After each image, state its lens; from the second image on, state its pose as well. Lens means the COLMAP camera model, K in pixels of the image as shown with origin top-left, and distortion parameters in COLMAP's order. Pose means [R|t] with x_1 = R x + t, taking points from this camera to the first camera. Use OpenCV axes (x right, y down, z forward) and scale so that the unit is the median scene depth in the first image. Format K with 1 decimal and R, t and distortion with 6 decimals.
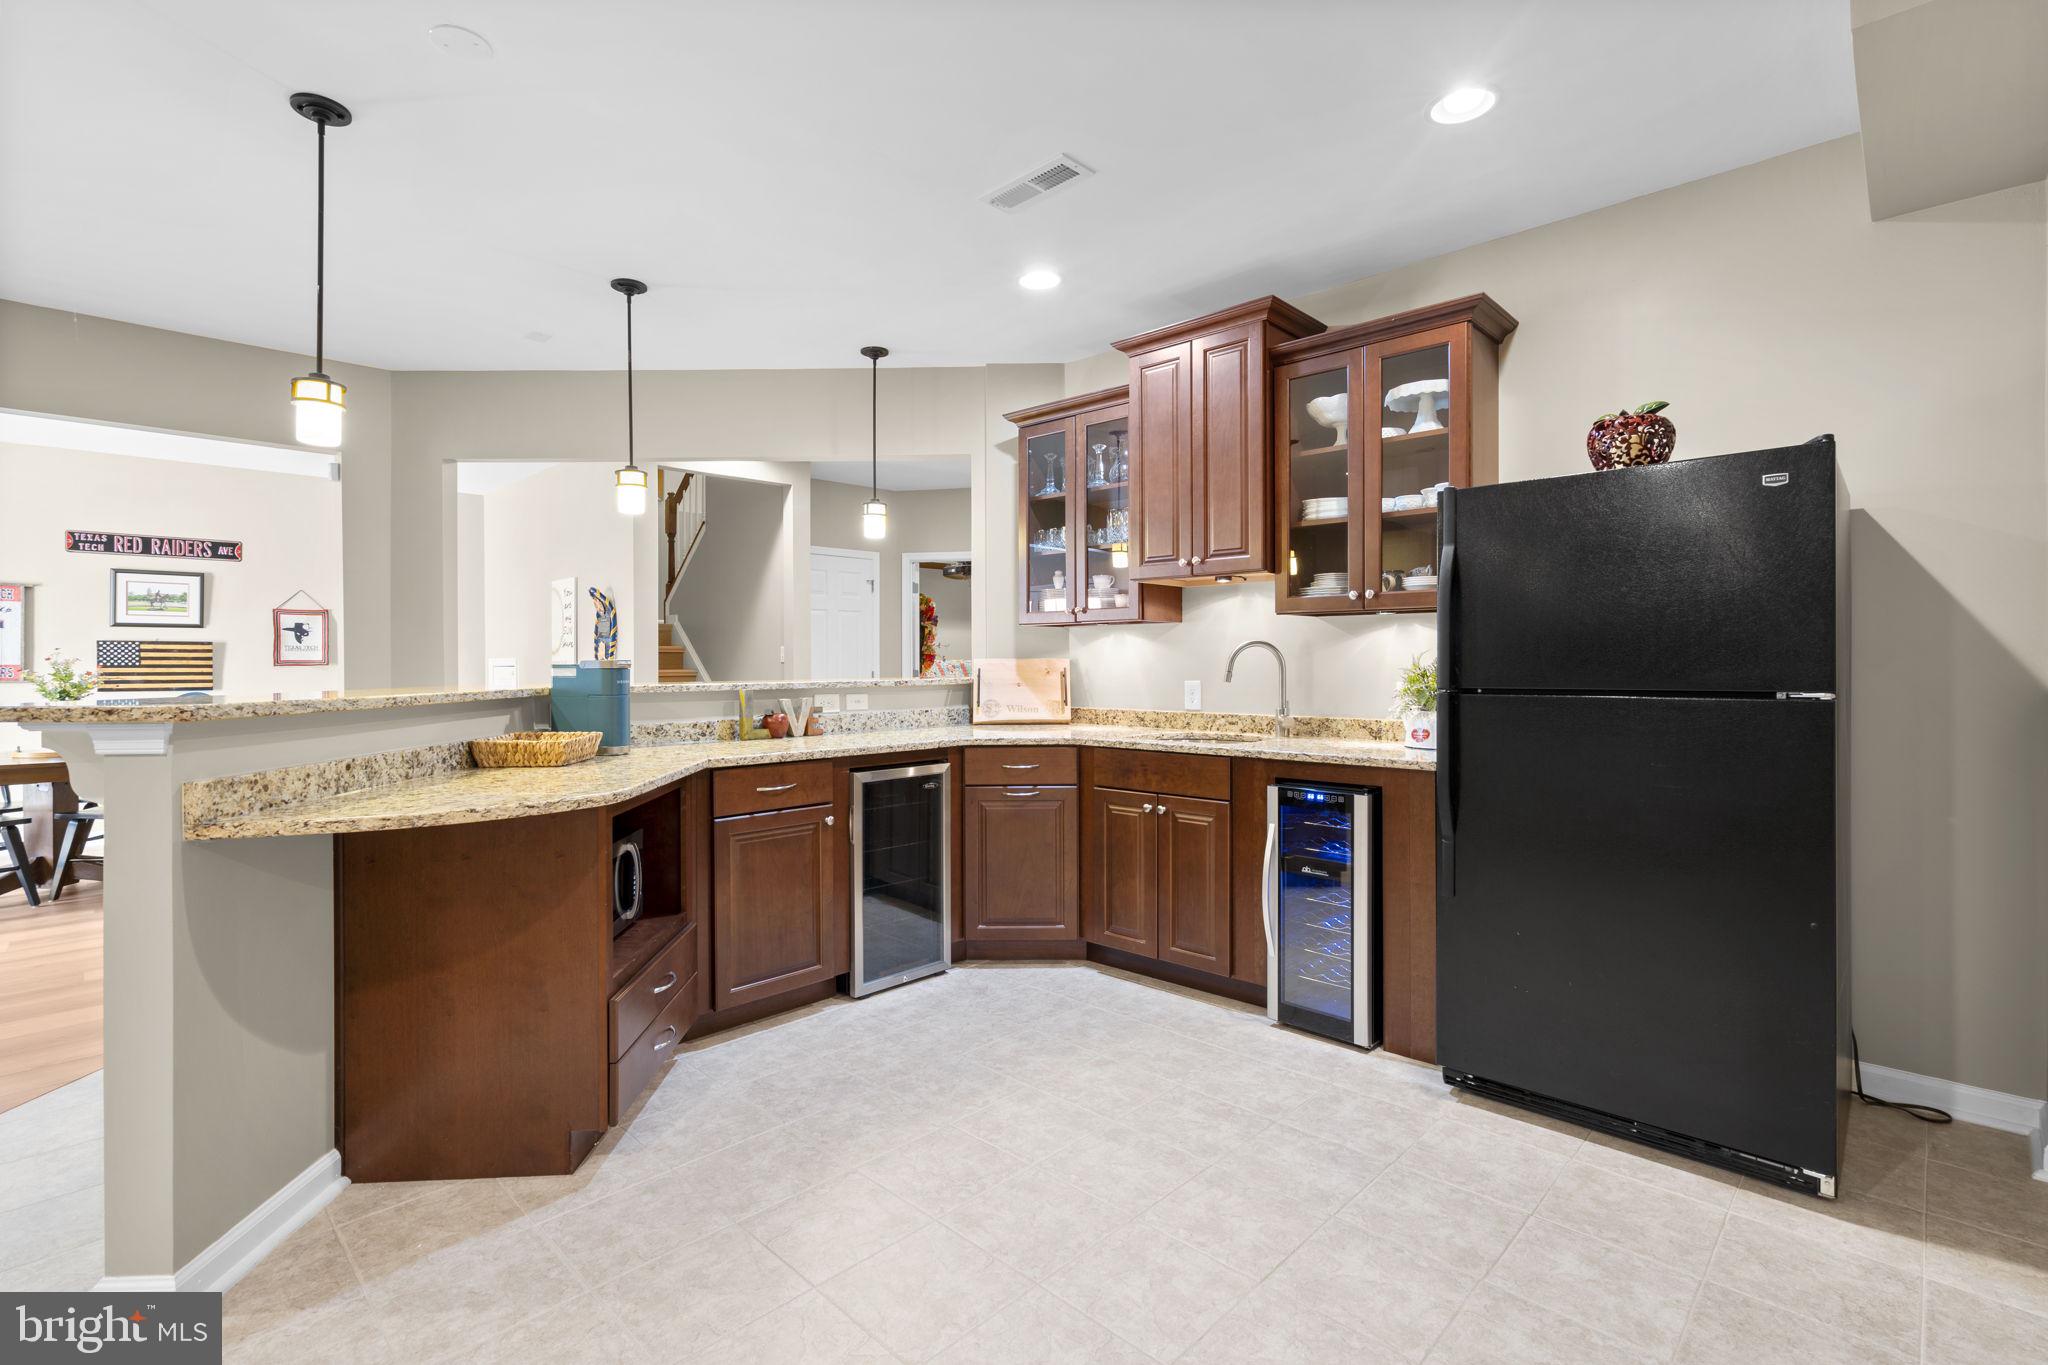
lens RADIAL K [[932.3, 0, 1032.8], [0, 932.3, 660.1], [0, 0, 1]] dist [-0.007683, 0.002971]
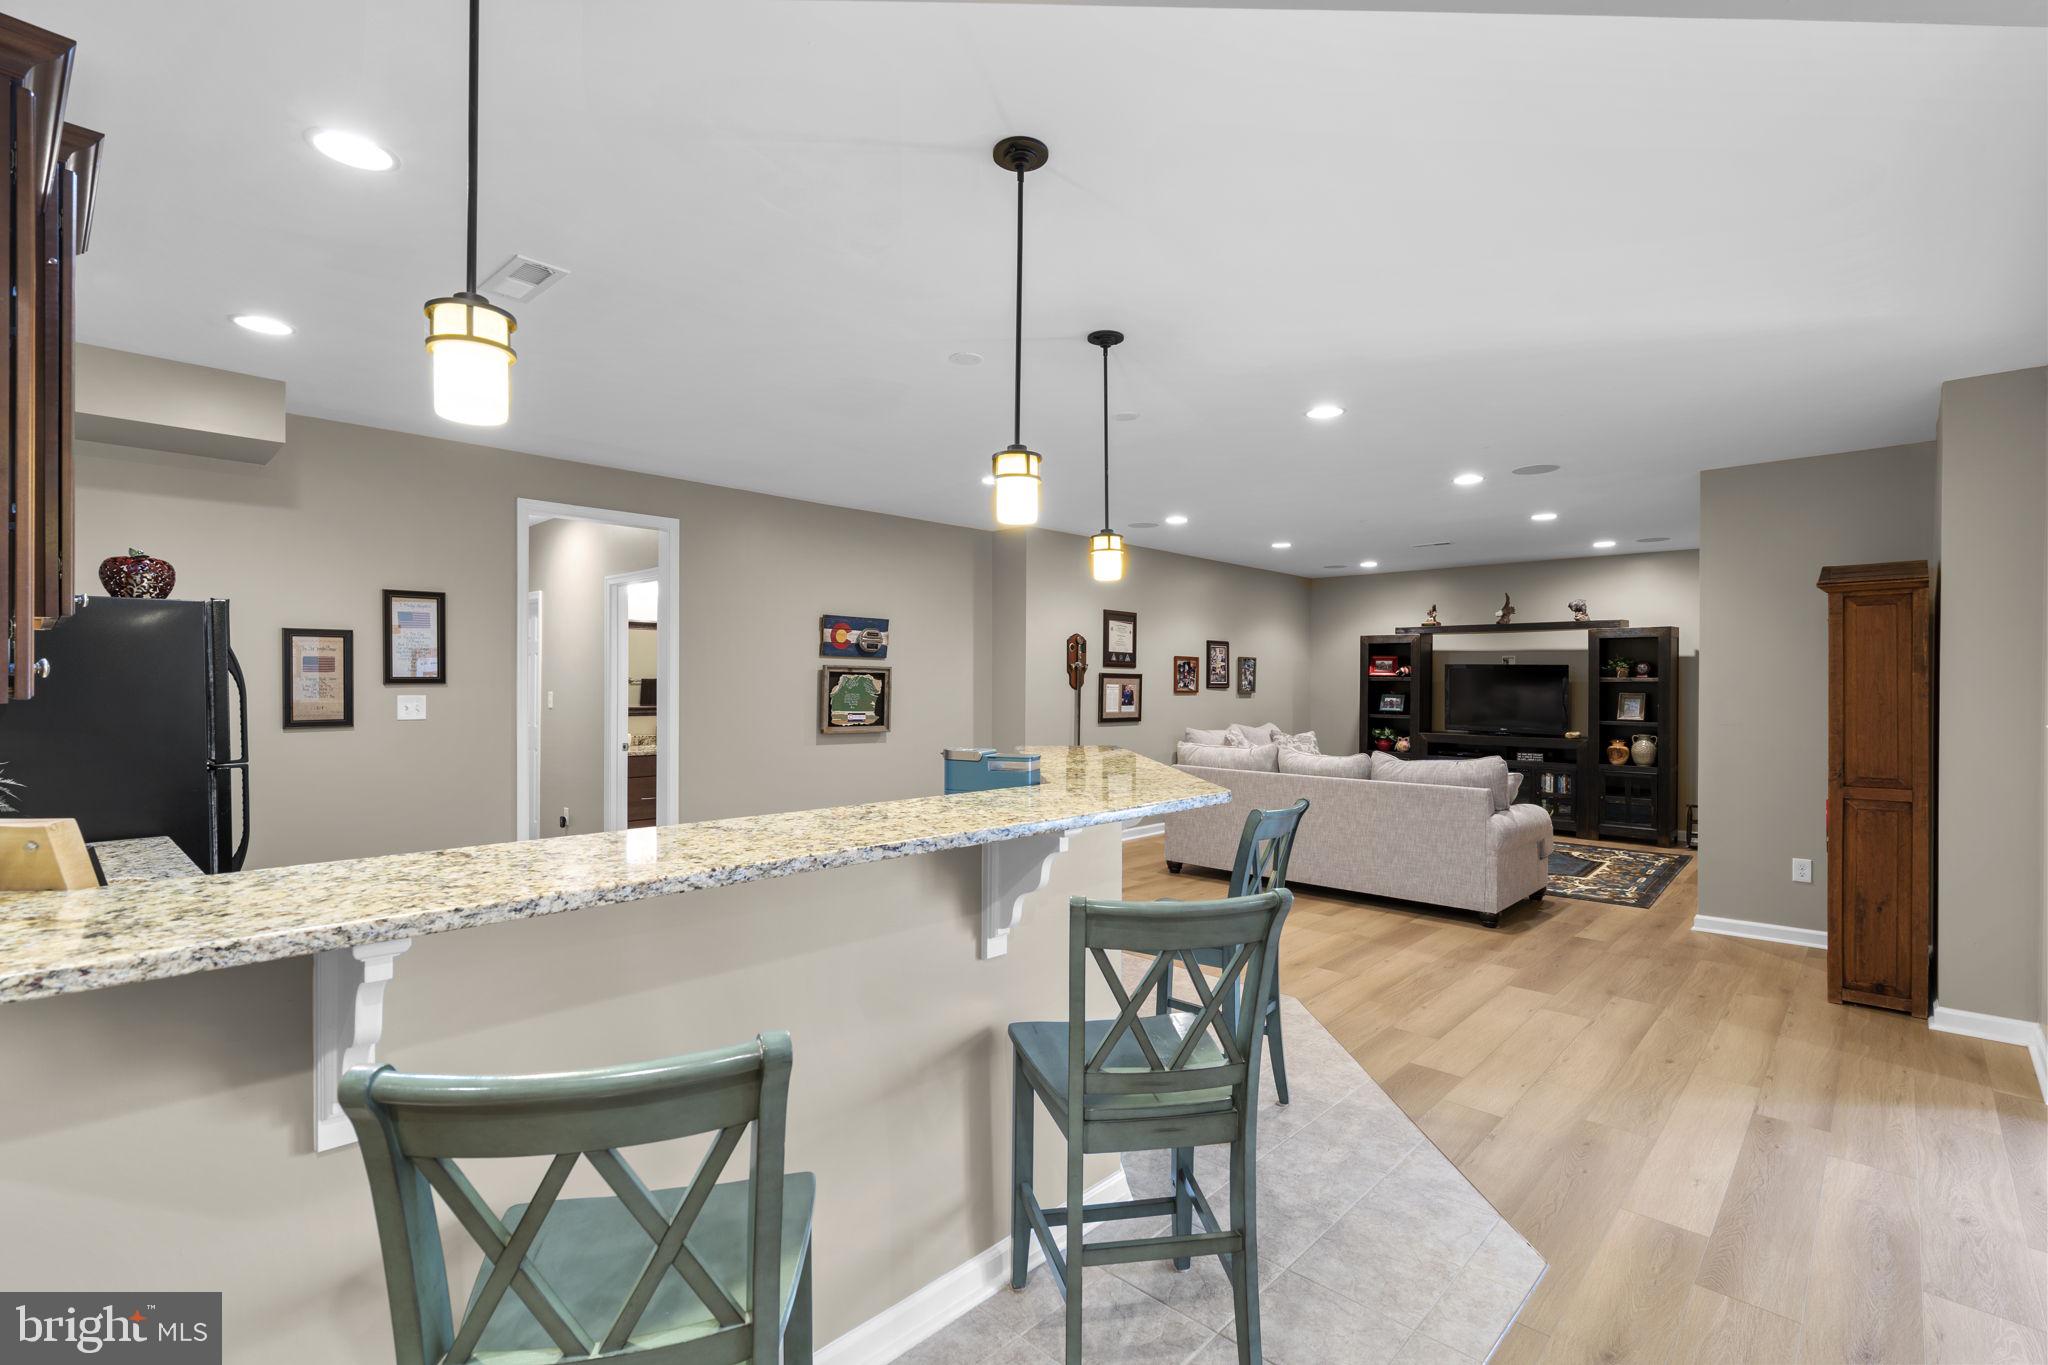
lens RADIAL K [[932.3, 0, 1039.4], [0, 932.3, 684.1], [0, 0, 1]] dist [-0.007683, 0.002971]
pose [[-0.999932, -0.000438, -0.011679, -0.457628], [-0.000425, 0.999999, -0.001082, -0.052012], [0.011679, -0.001077, -0.999931, 1.667442]]
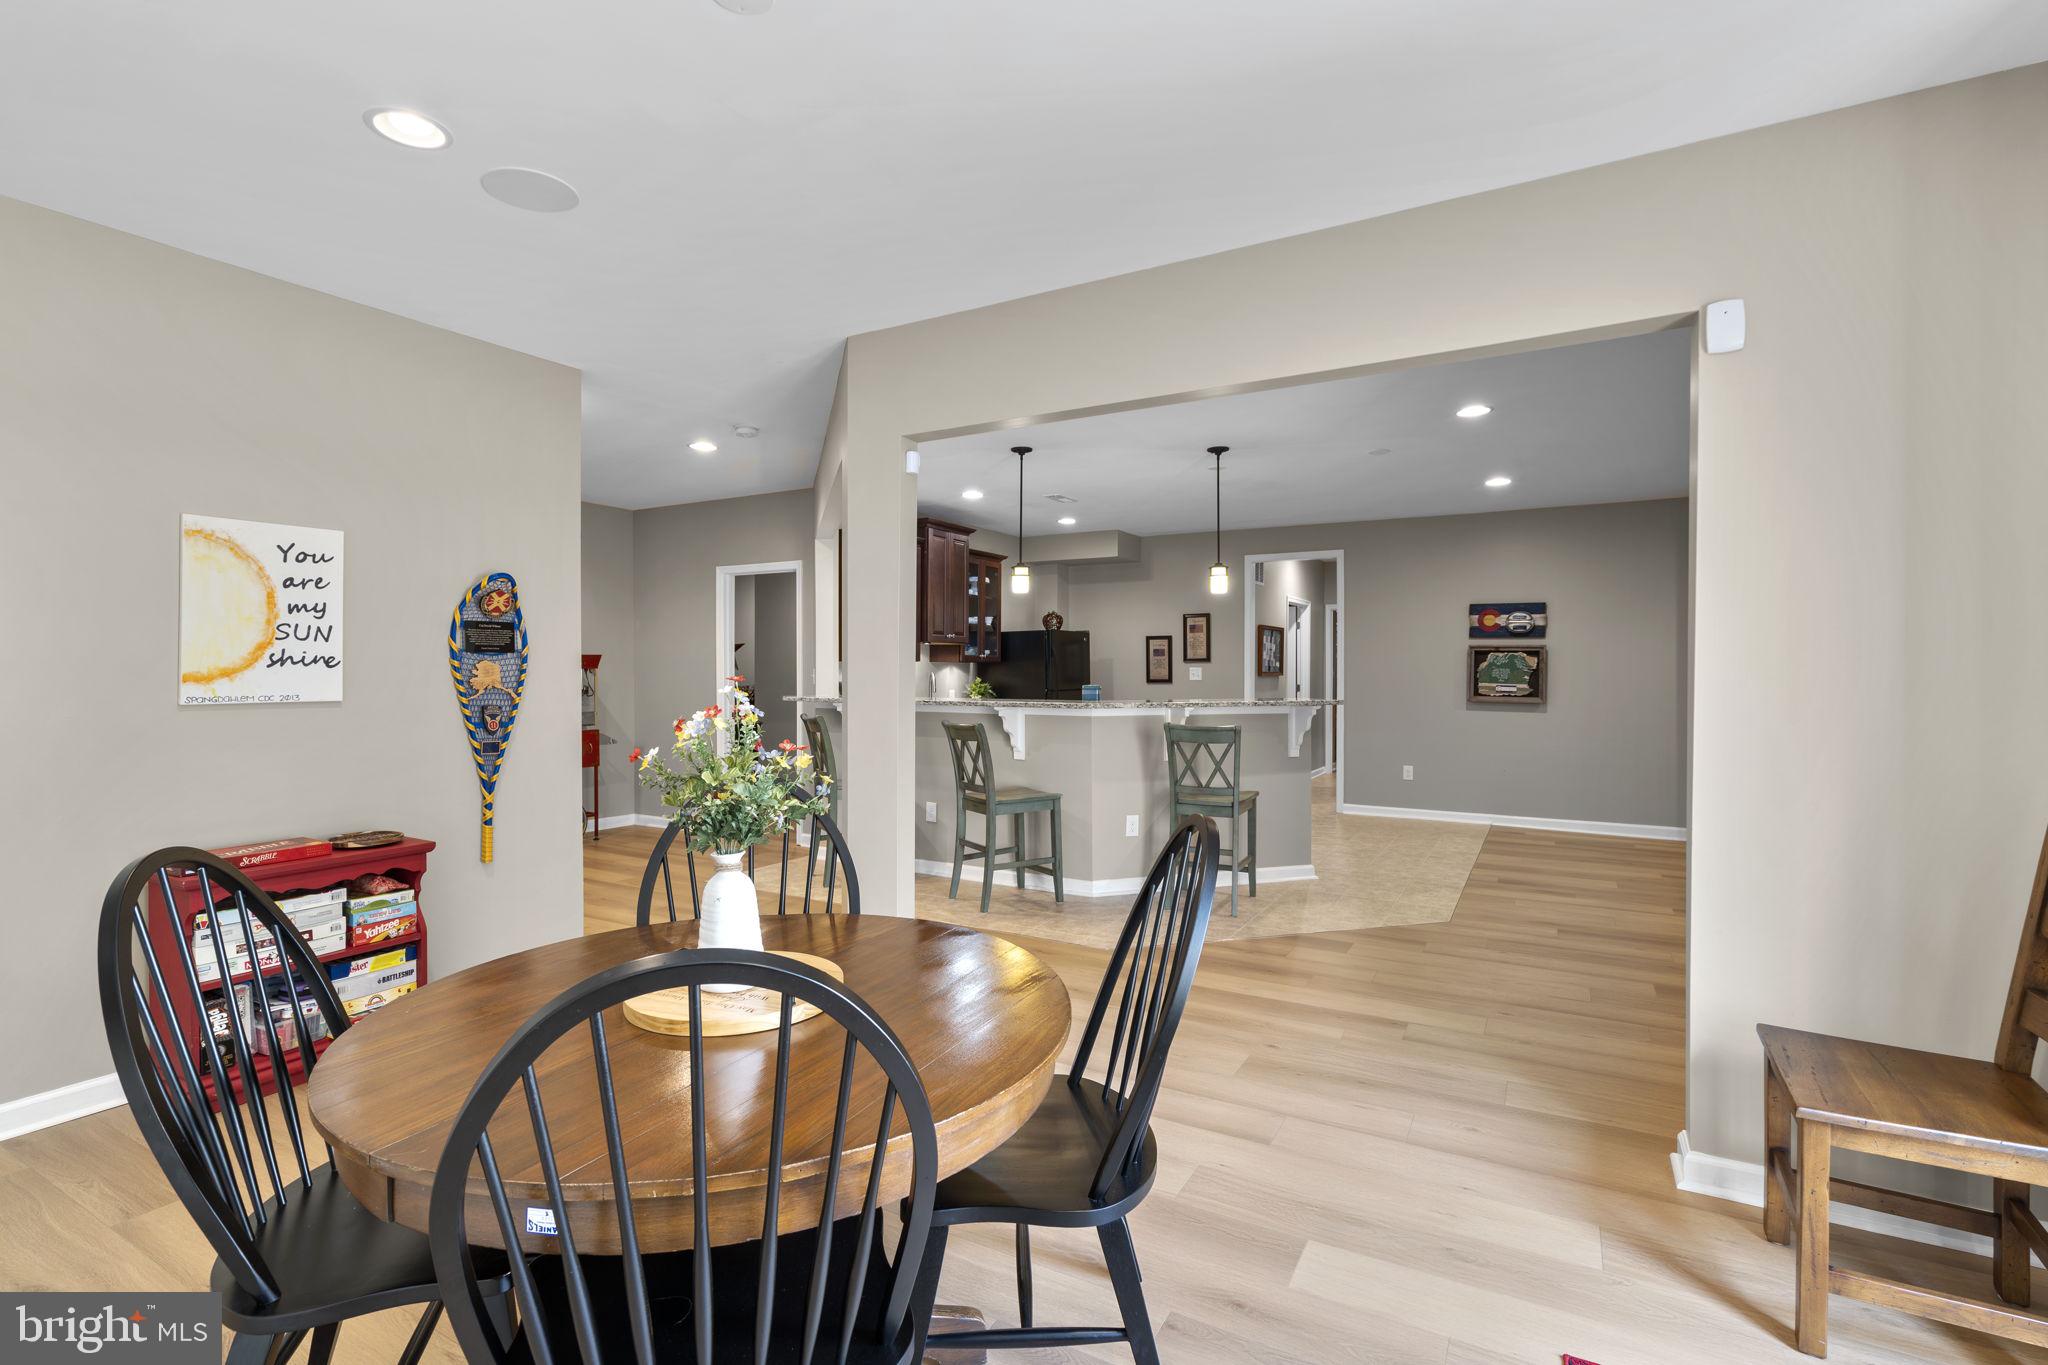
lens RADIAL K [[932.3, 0, 1011.8], [0, 932.3, 678.0], [0, 0, 1]] dist [-0.007683, 0.002971]
pose [[-0.255204, -0.006547, 0.966865, -2.000093], [-0.003122, 0.999977, 0.005947, -0.021157], [-0.966882, -0.001500, -0.255218, 1.463244]]
